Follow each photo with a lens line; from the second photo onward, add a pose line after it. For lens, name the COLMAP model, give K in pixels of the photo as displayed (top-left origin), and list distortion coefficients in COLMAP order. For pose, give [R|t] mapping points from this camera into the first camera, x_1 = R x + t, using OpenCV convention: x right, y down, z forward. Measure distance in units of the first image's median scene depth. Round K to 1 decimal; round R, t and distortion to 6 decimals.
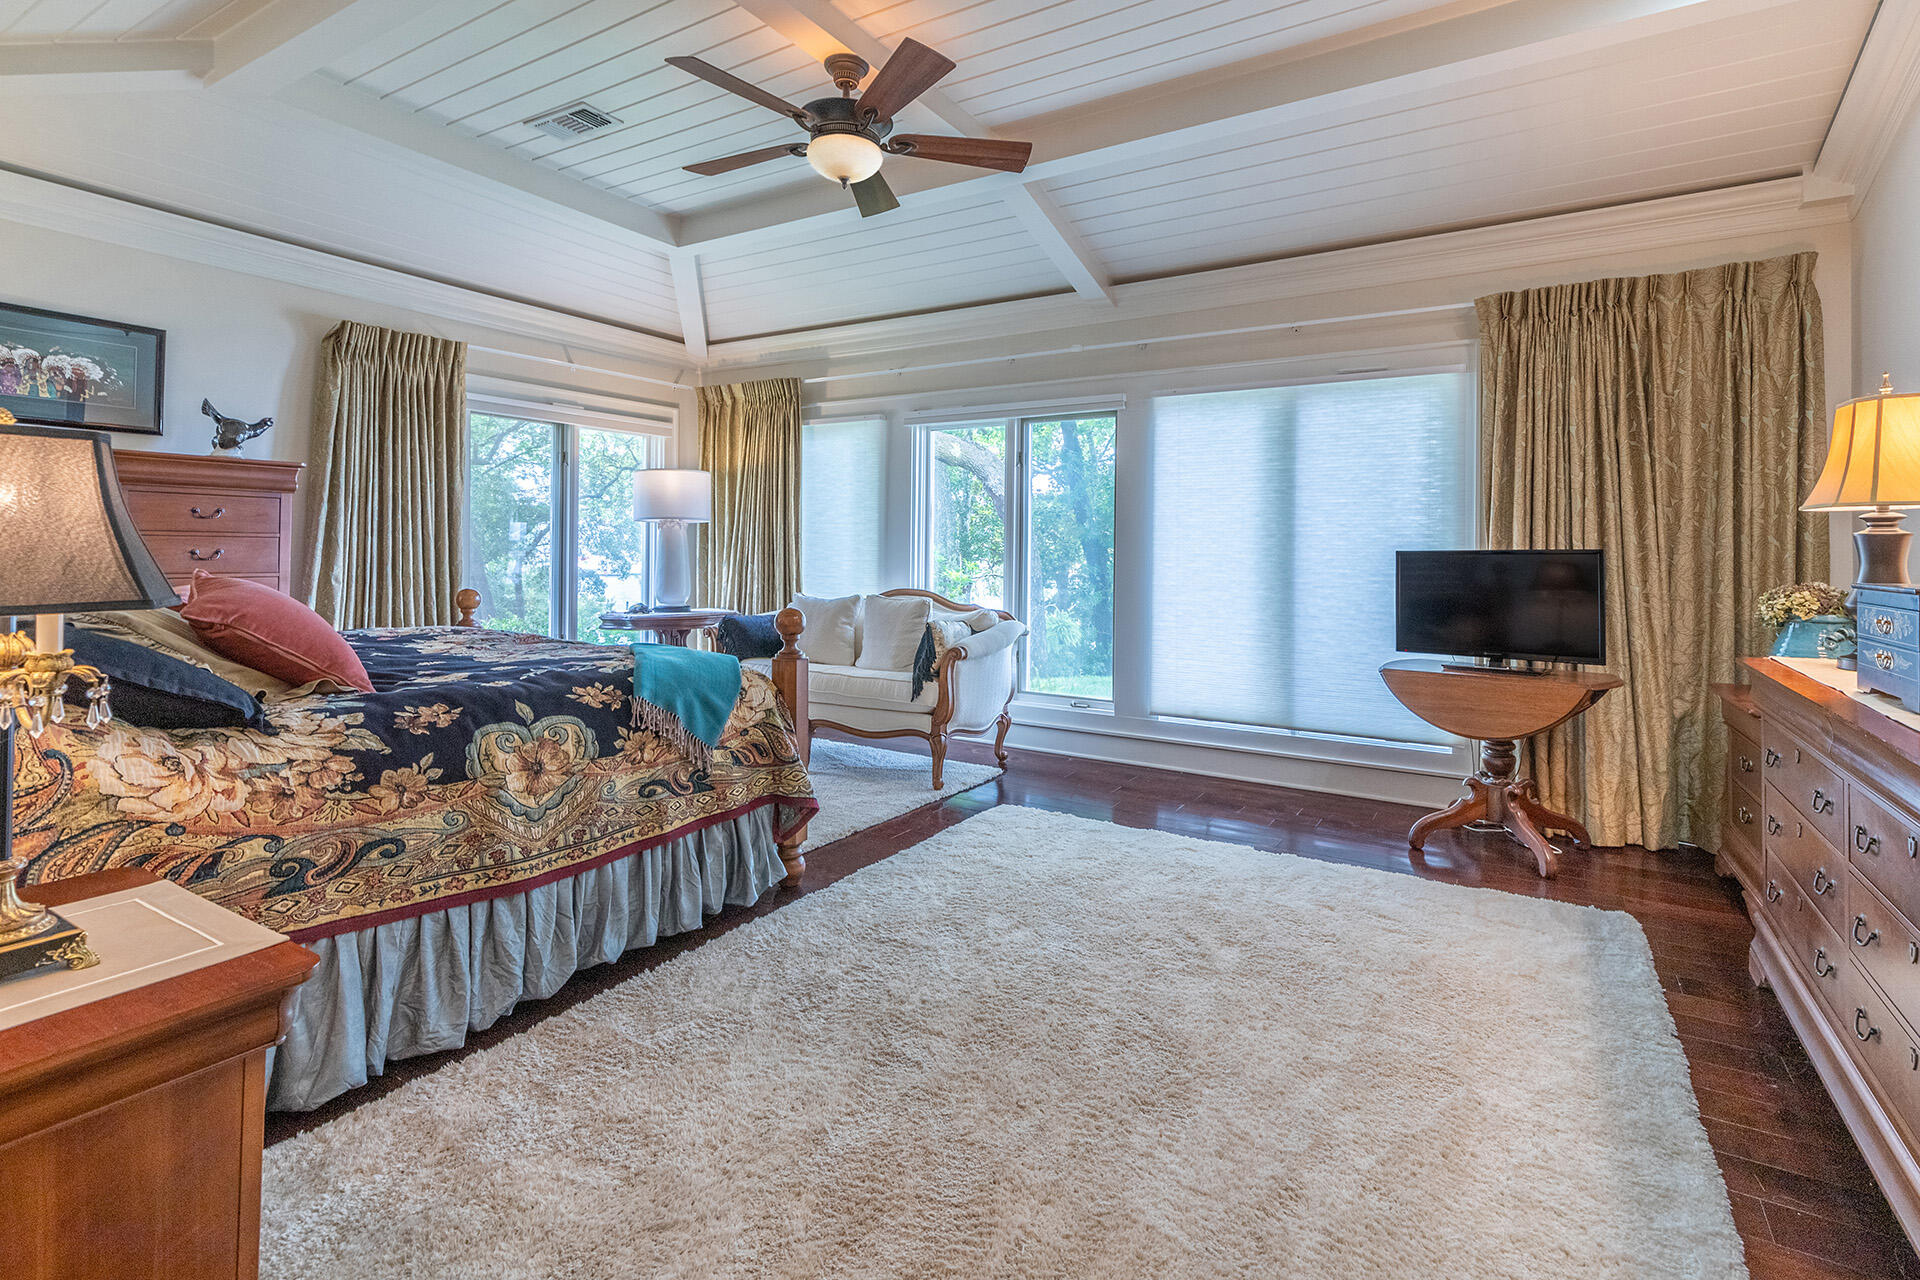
lens RADIAL K [[932.6, 0, 952.8], [0, 932.6, 559.4], [0, 0, 1]] dist [0.003716, 0.000410]
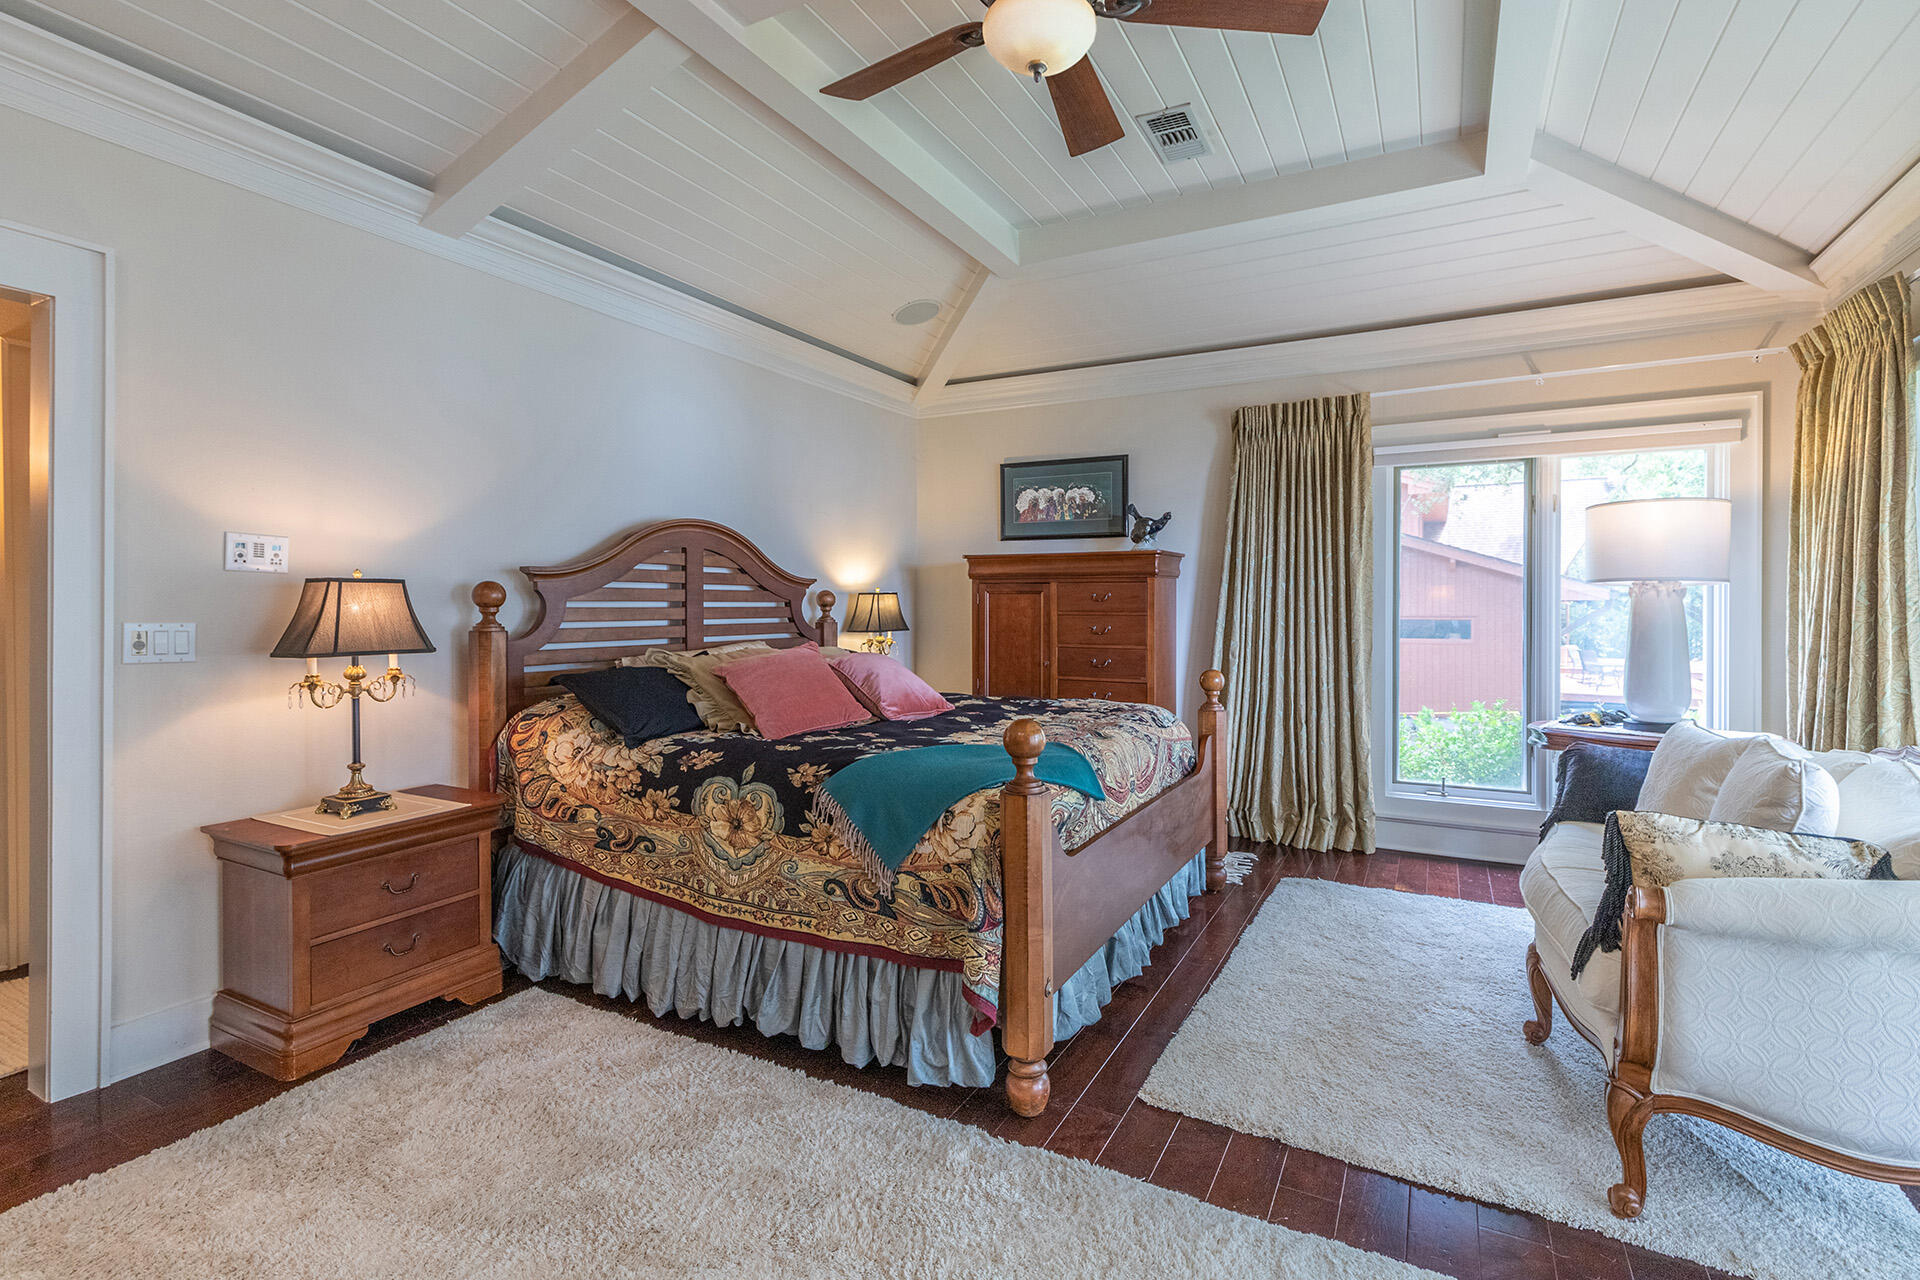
lens RADIAL K [[899.5, 0, 1002.0], [0, 899.5, 639.0], [0, 0, 1]] dist [0.011823, -0.000046]
pose [[0.061897, 0.024913, -0.997772, 0.623590], [-0.011660, 0.999638, 0.024236, -0.029254], [0.998014, 0.010134, 0.062165, 1.183273]]
